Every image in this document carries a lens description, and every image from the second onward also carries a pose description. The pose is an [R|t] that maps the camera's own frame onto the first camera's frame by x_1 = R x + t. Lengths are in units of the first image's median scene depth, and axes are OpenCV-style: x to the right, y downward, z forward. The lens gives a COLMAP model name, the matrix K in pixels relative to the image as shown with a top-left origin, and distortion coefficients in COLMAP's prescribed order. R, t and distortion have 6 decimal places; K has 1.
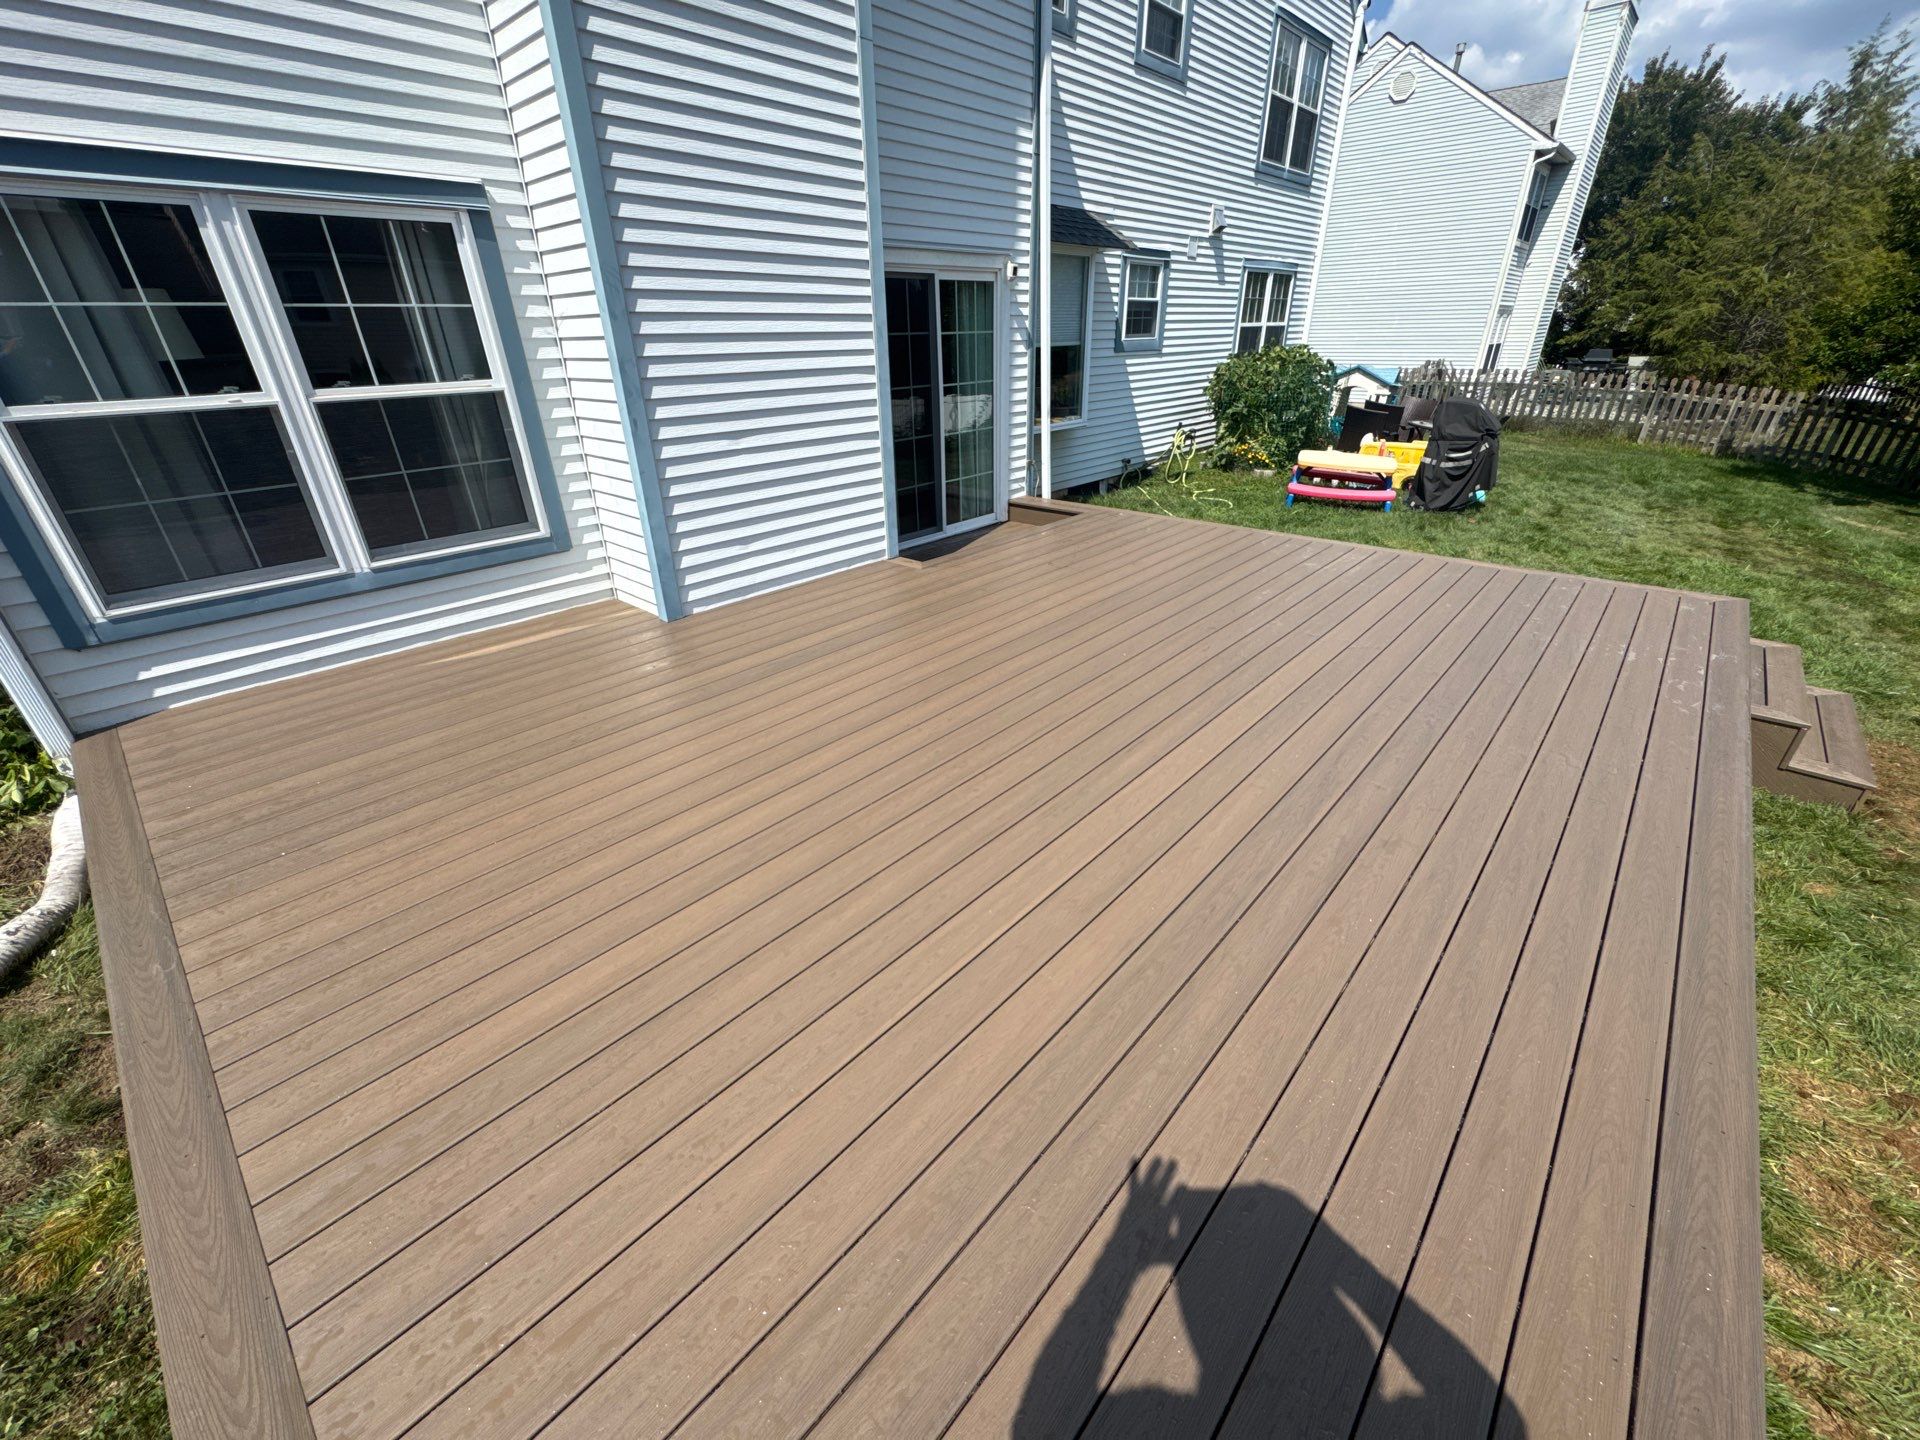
lens RADIAL K [[765.3, 0, 959.8], [0, 765.3, 721.8], [0, 0, 1]] dist [-0.004287, 0.000686]
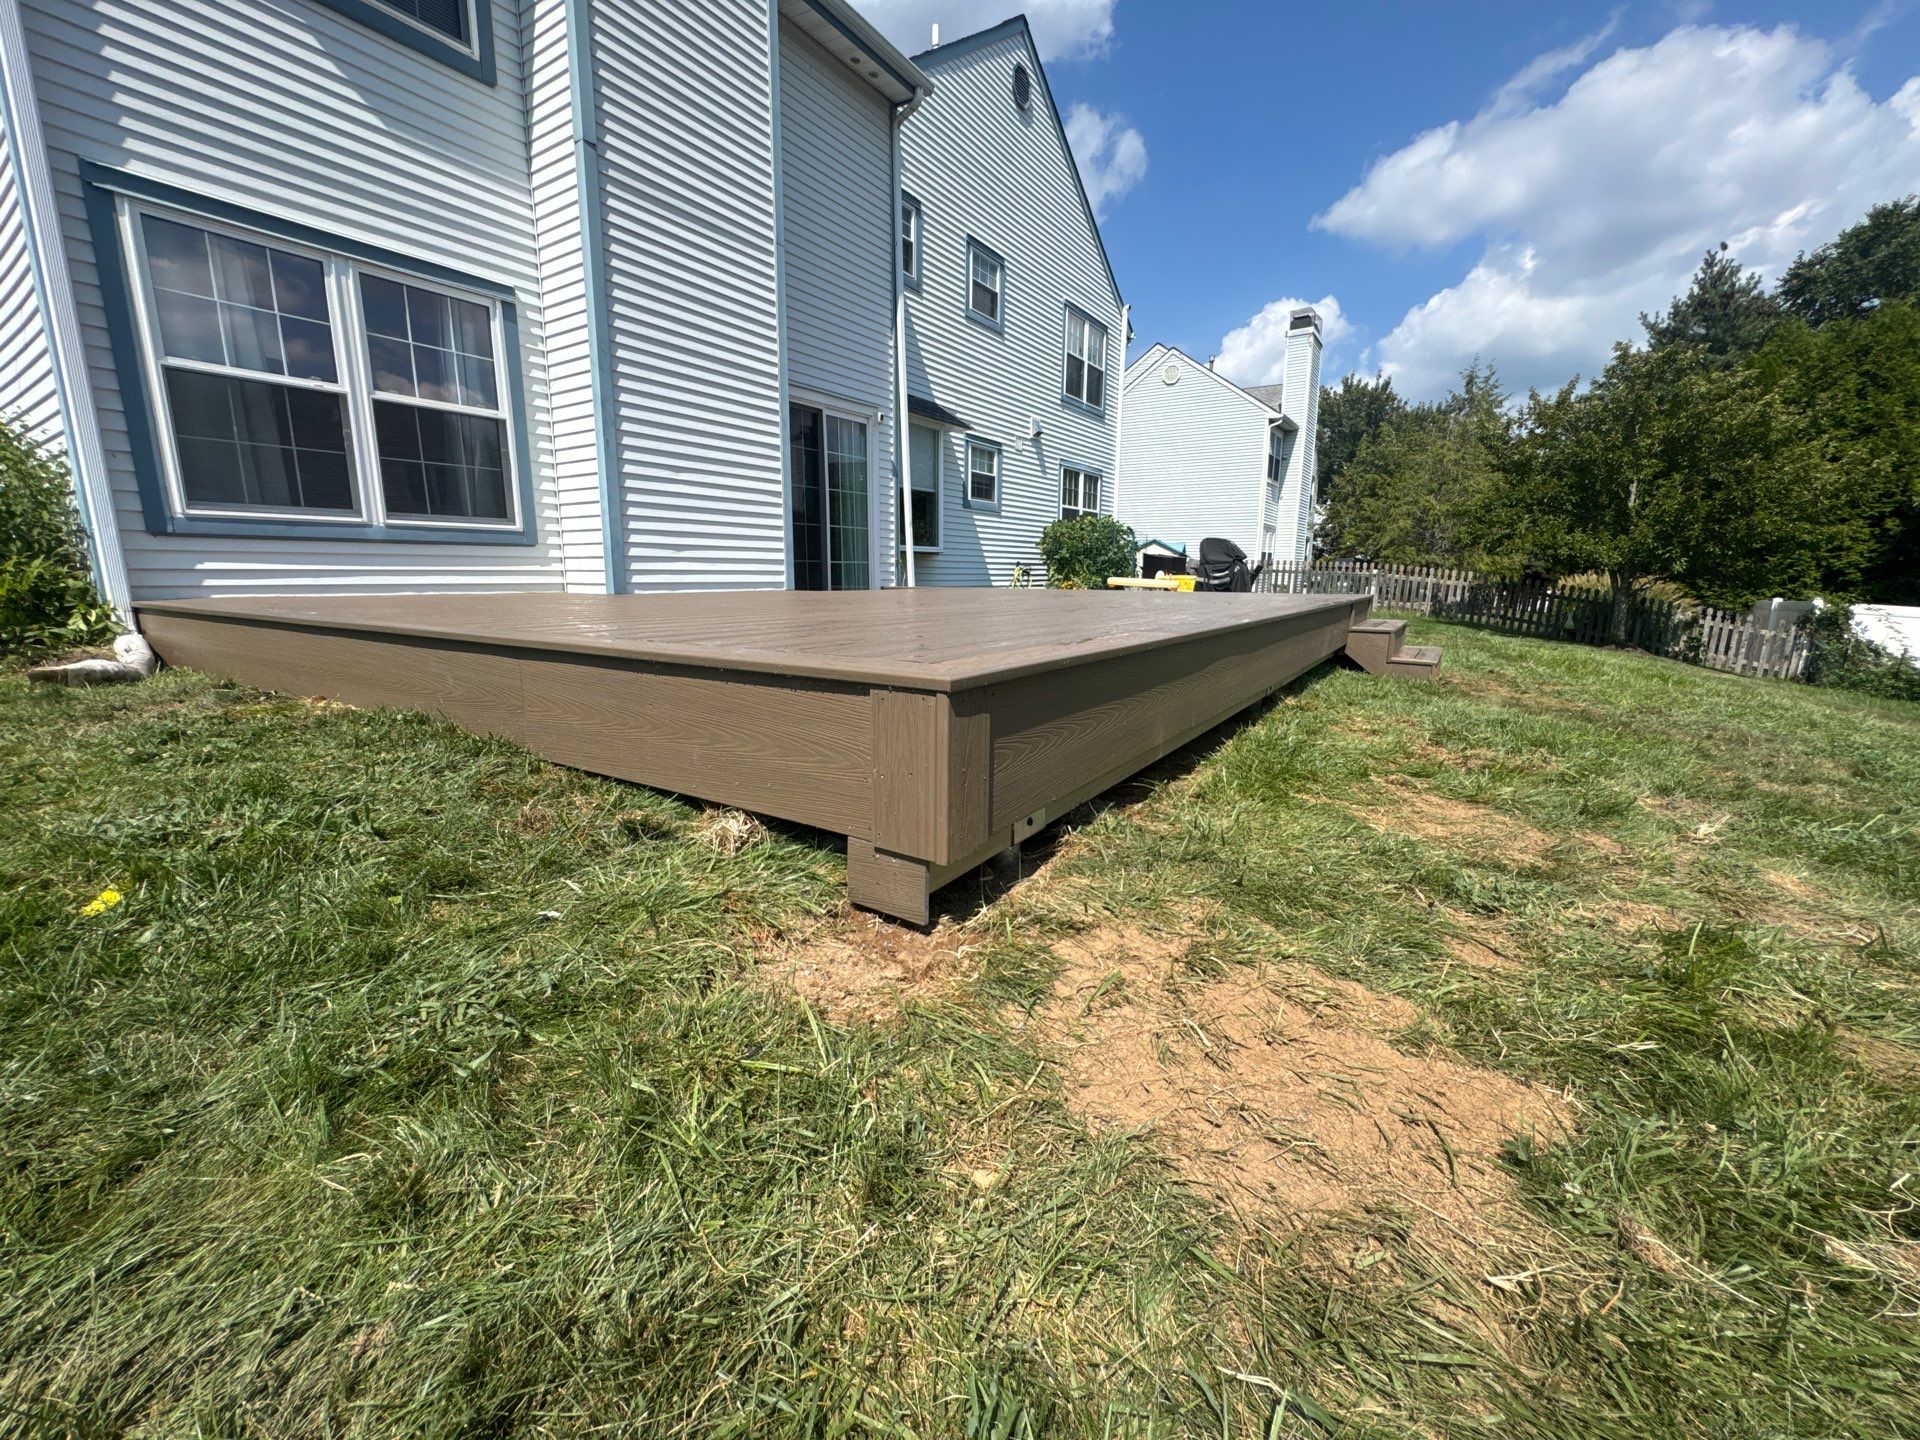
lens RADIAL K [[765.3, 0, 957.5], [0, 765.3, 722.4], [0, 0, 1]] dist [-0.004287, 0.000686]
pose [[0.988161, -0.006262, 0.153296, -0.008908], [0.048505, 0.960668, -0.273429, 0.366042], [-0.145554, 0.277628, 0.949598, -0.194328]]
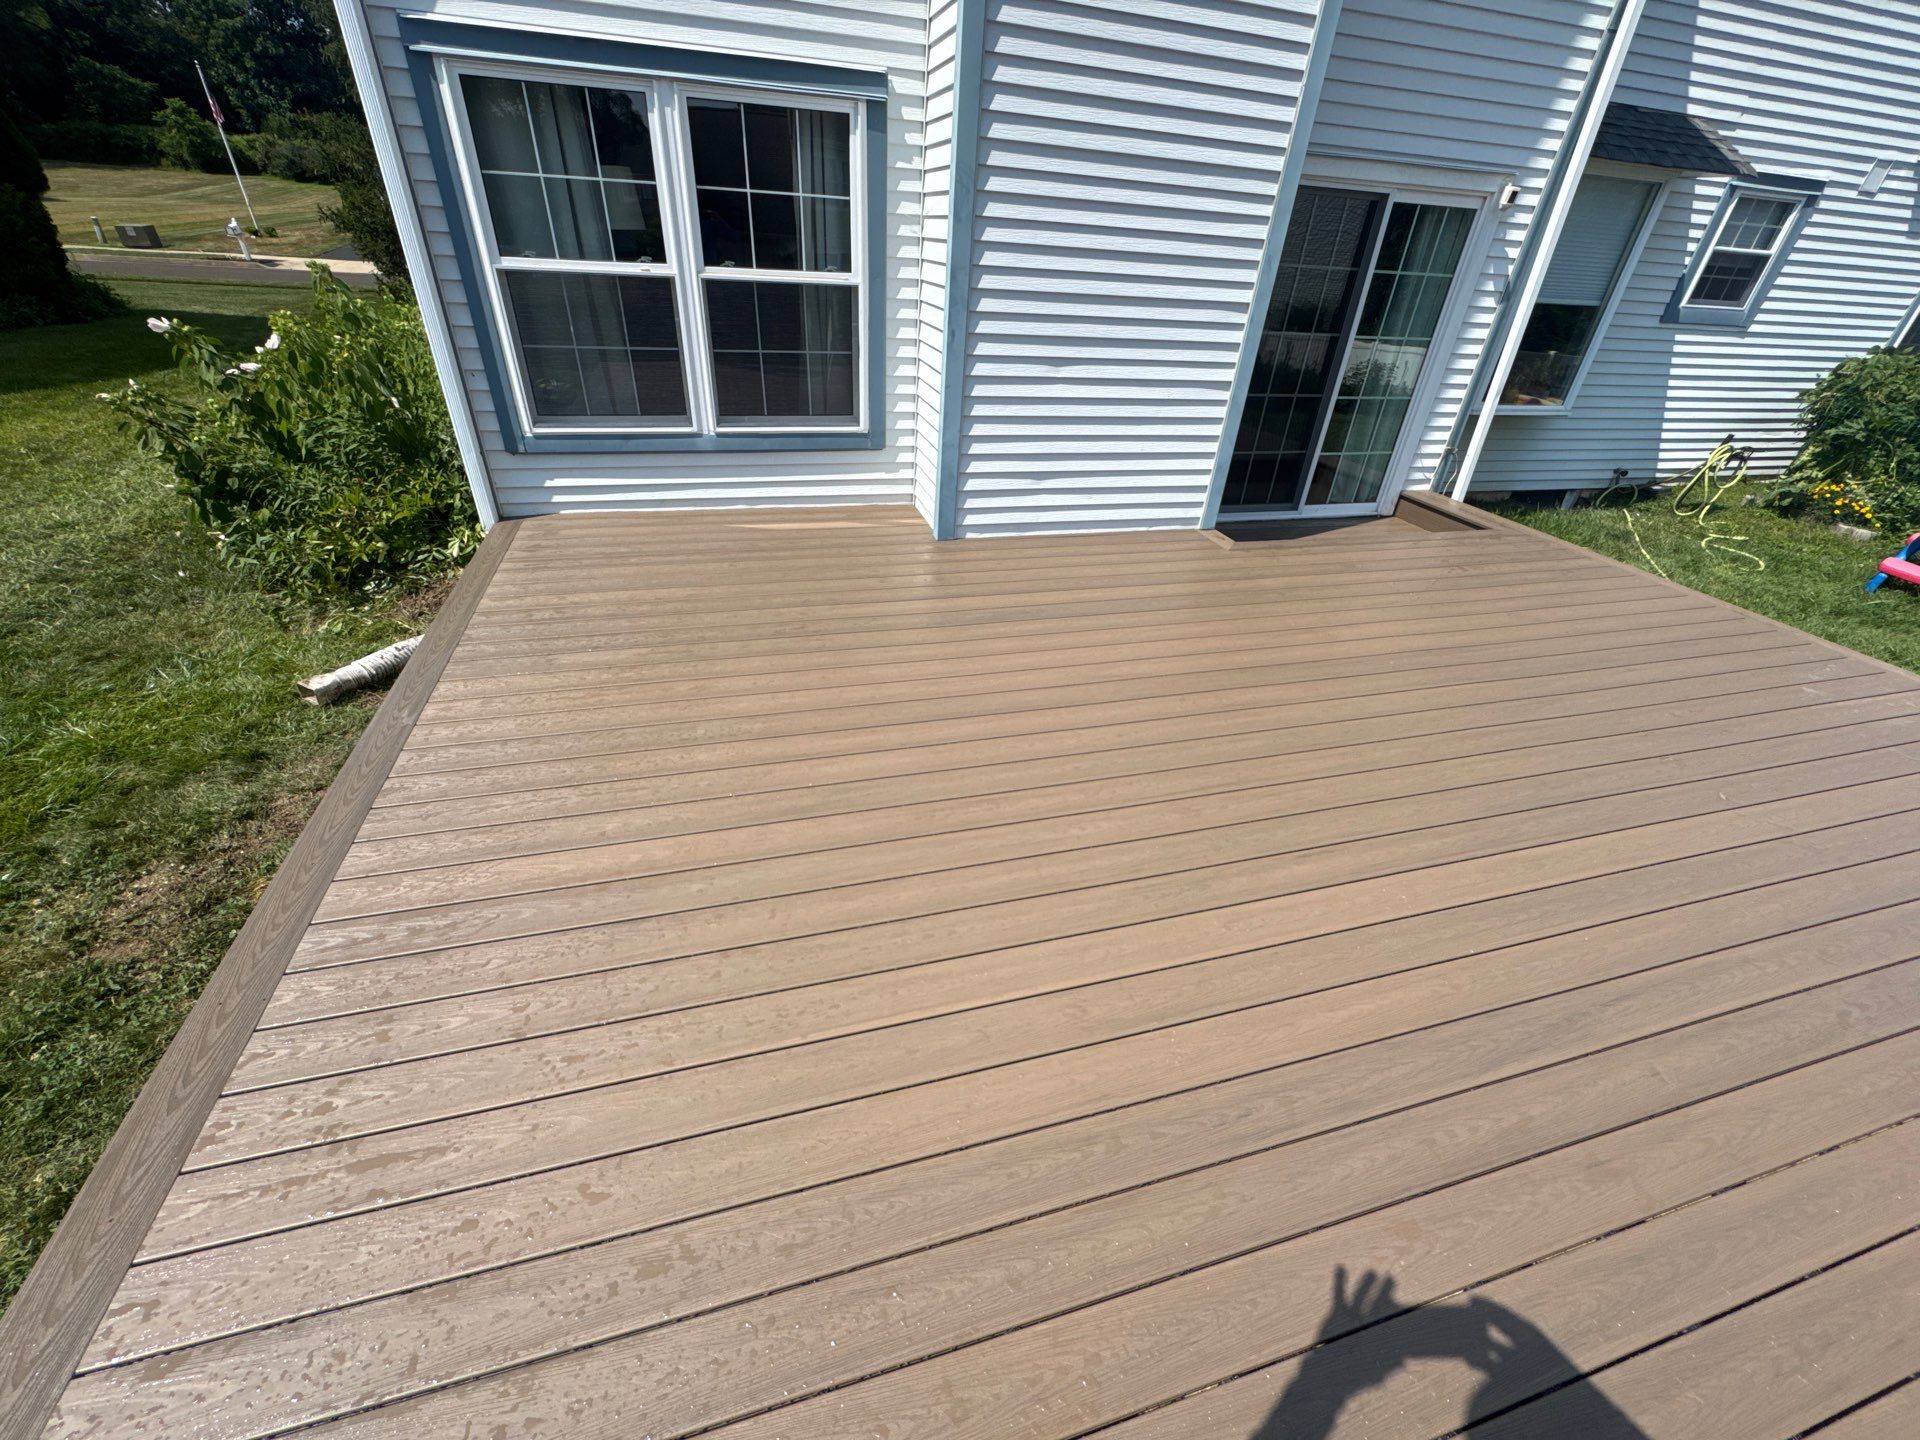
lens RADIAL K [[765.3, 0, 960.3], [0, 765.3, 721.0], [0, 0, 1]] dist [-0.004287, 0.000686]
pose [[0.848076, 0.339909, -0.406483, 0.106430], [-0.303781, 0.940440, 0.152612, -0.056079], [0.434147, -0.005945, 0.900823, 0.086943]]
